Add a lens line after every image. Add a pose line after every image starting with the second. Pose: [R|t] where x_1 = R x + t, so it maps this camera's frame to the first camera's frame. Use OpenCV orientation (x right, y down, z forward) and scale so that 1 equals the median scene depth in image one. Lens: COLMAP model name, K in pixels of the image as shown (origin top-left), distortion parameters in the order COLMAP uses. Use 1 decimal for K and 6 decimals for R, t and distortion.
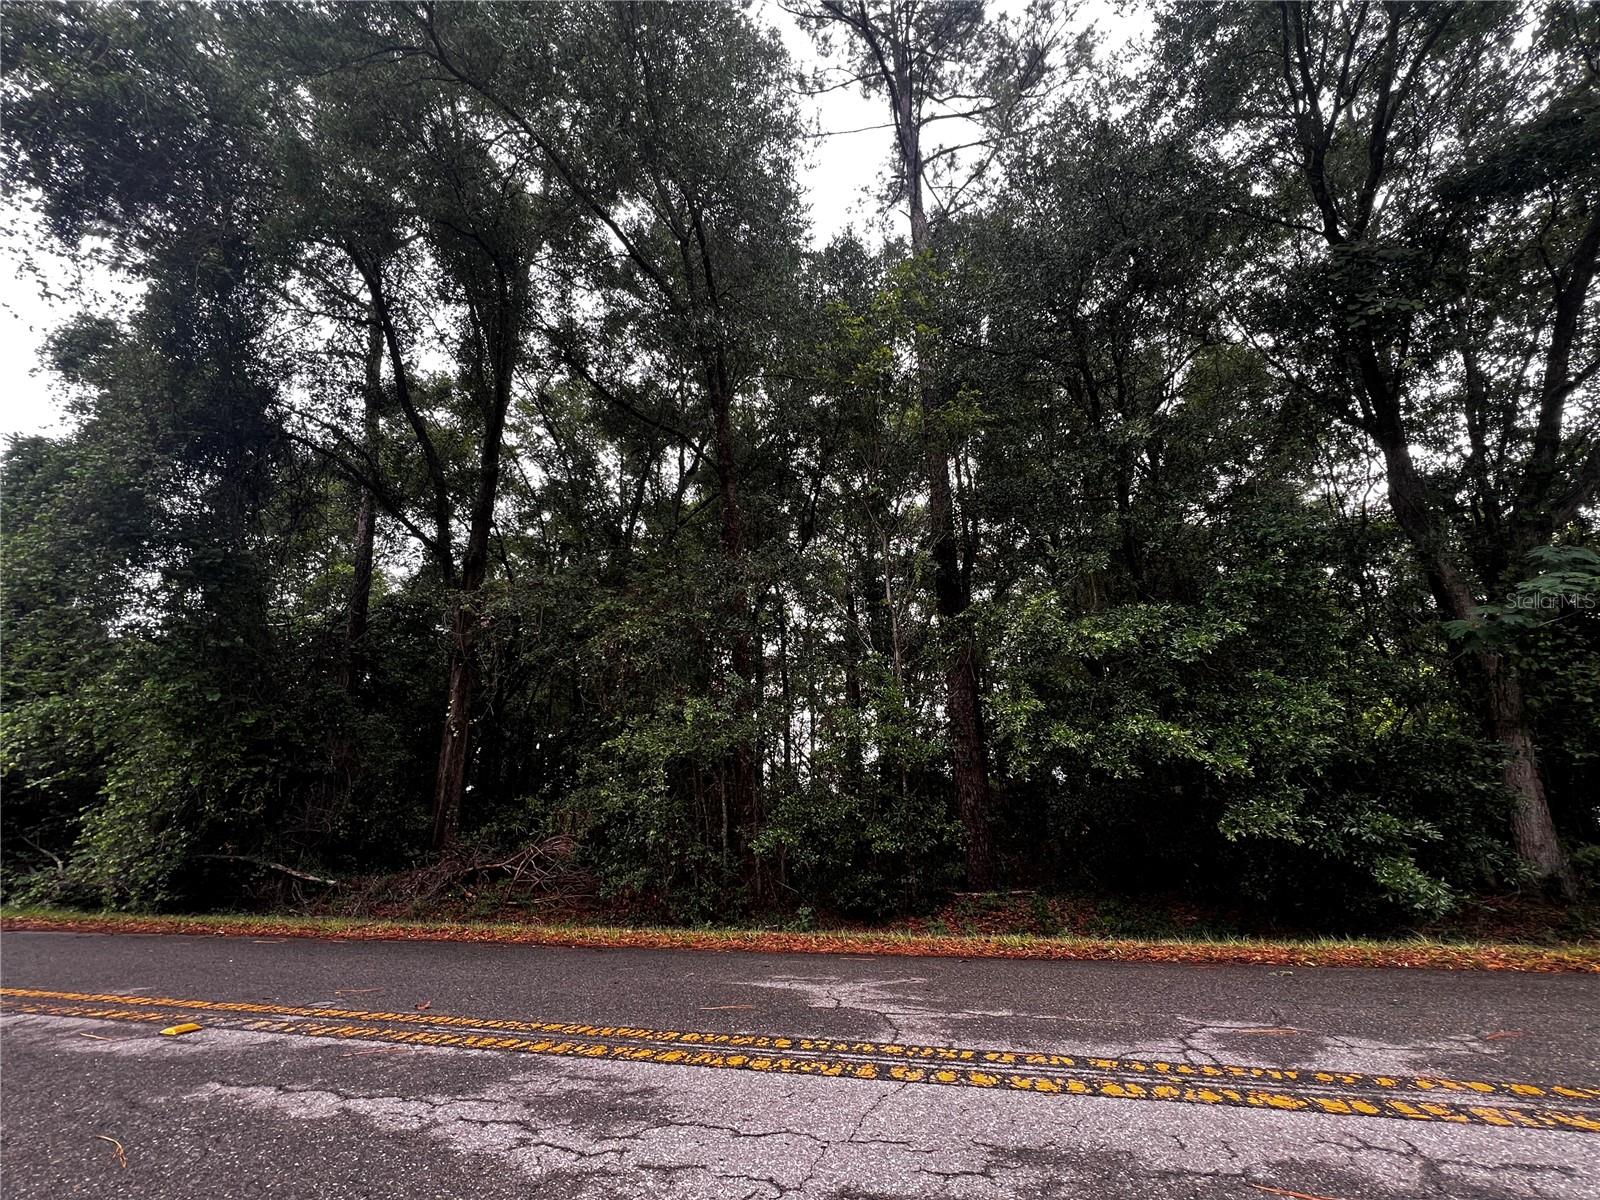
lens RADIAL K [[675.4, 0, 796.9], [0, 675.4, 601.2], [0, 0, 1]] dist [-0.000018, -0.000387]
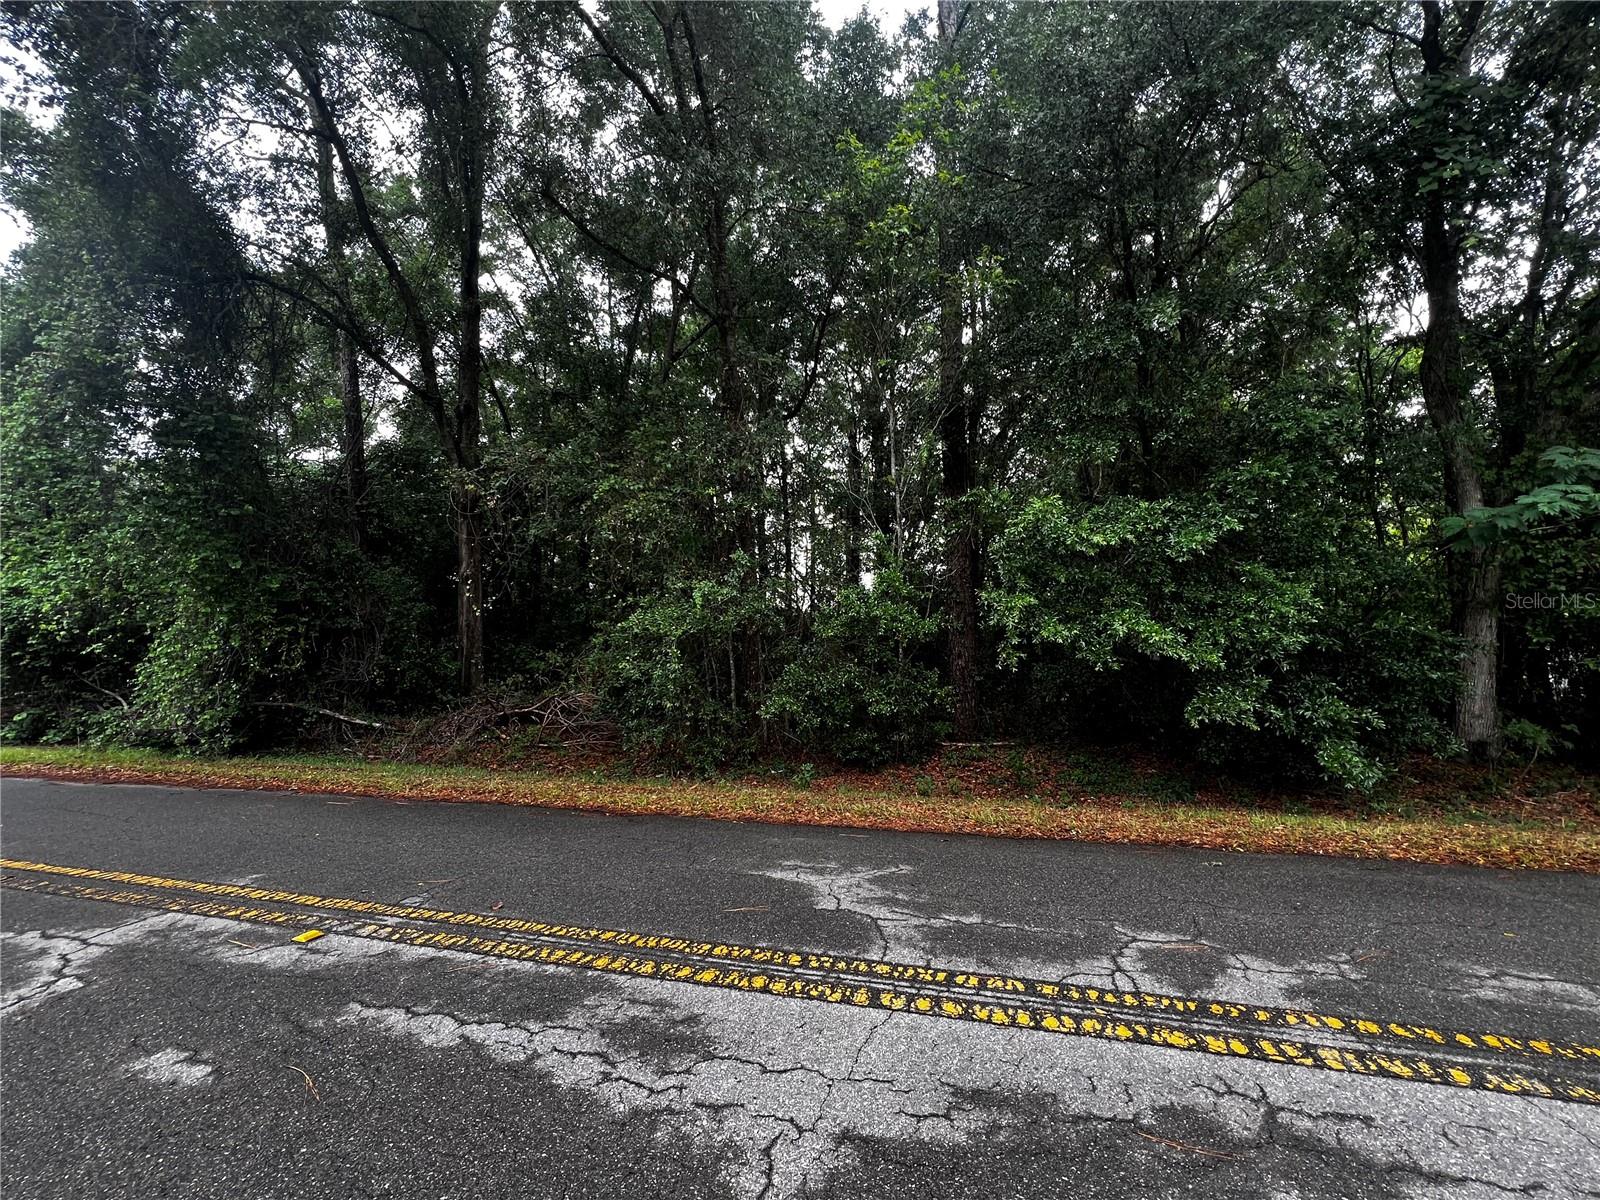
lens RADIAL K [[675.4, 0, 795.6], [0, 675.4, 598.6], [0, 0, 1]] dist [-0.000018, -0.000387]
pose [[0.999993, 0.003343, -0.001667, -0.007705], [-0.002784, 0.964572, 0.263804, -0.129691], [0.002489, -0.263797, 0.964575, -0.013000]]
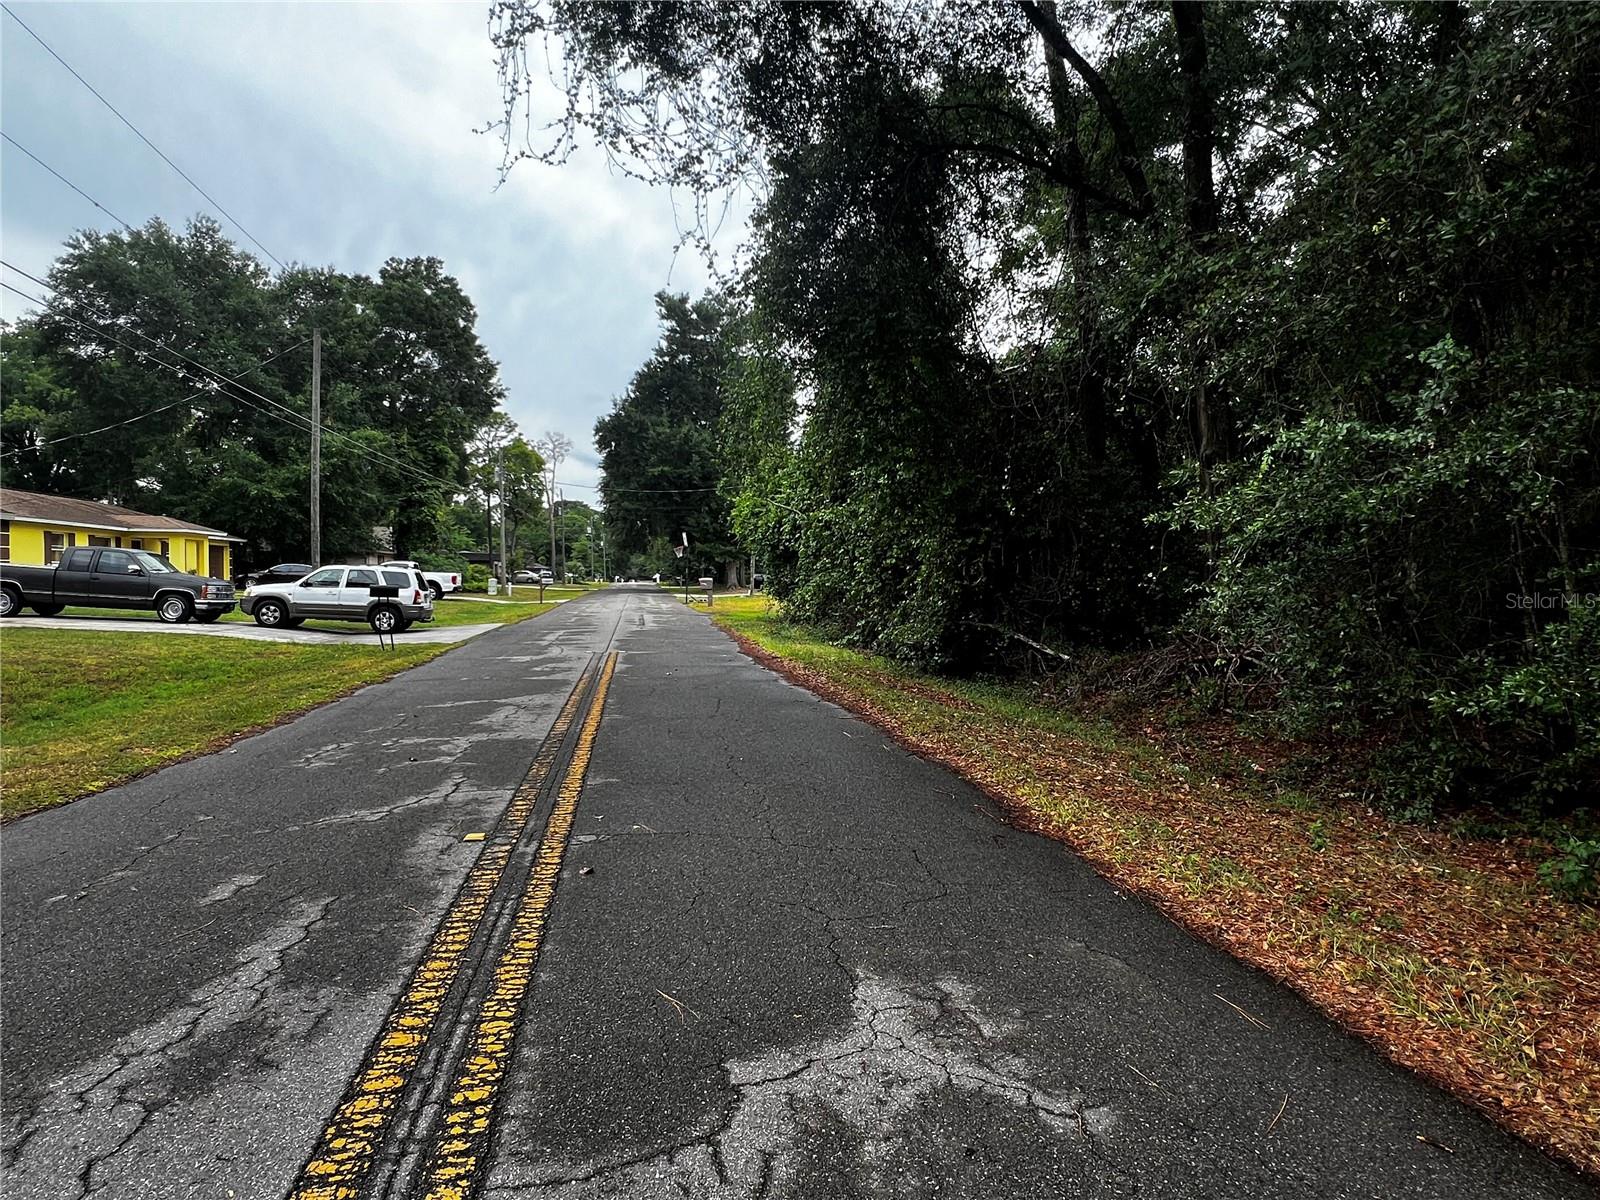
lens RADIAL K [[910.3, 0, 795.3], [0, 910.3, 600.5], [0, 0, 1]] dist [-0.003708, 0.001252]
pose [[0.432325, 0.036904, -0.900962, 0.393554], [0.302014, 0.935527, 0.183241, 0.036372], [0.849637, -0.351323, 0.393306, 0.441109]]
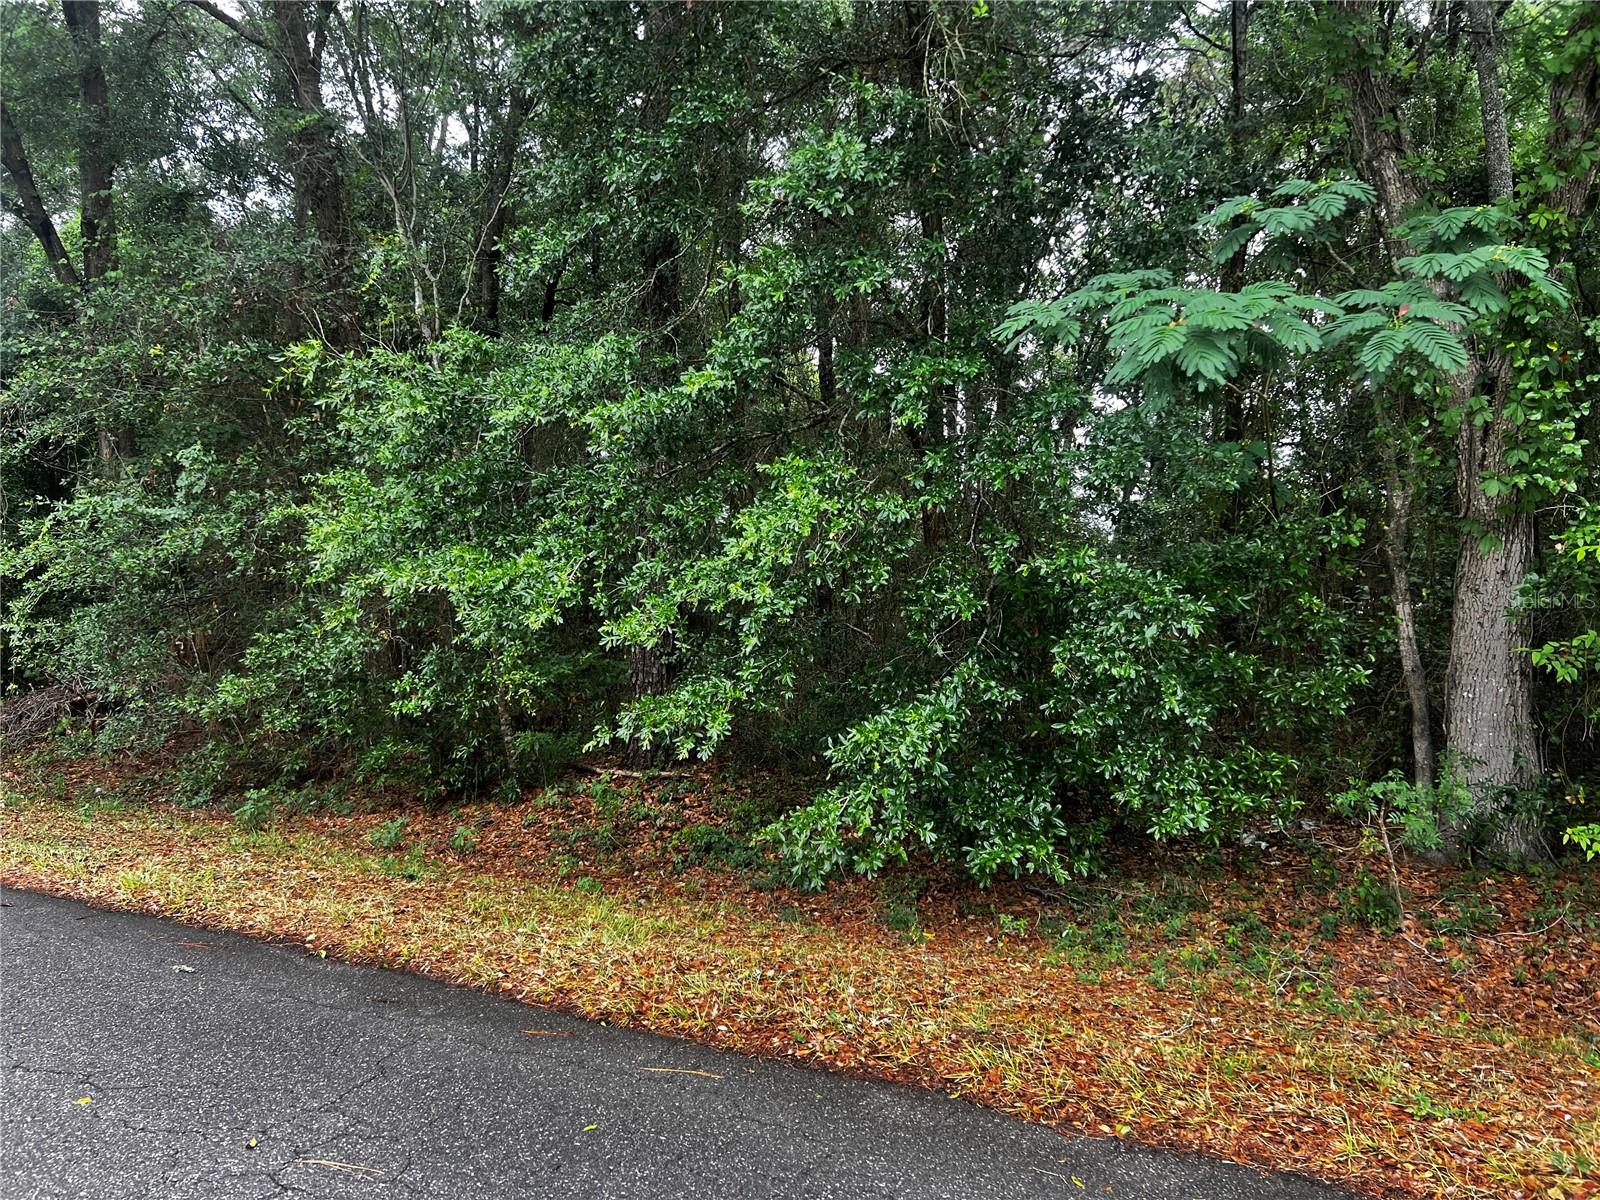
lens RADIAL K [[1199.6, 0, 804.2], [0, 1199.6, 599.9], [0, 0, 1]] dist [0.051144, -0.043097]
pose [[0.964859, 0.015288, -0.262324, 1.063528], [0.071664, 0.945152, 0.318673, -0.108292], [0.252808, -0.326274, 0.910842, 0.080297]]
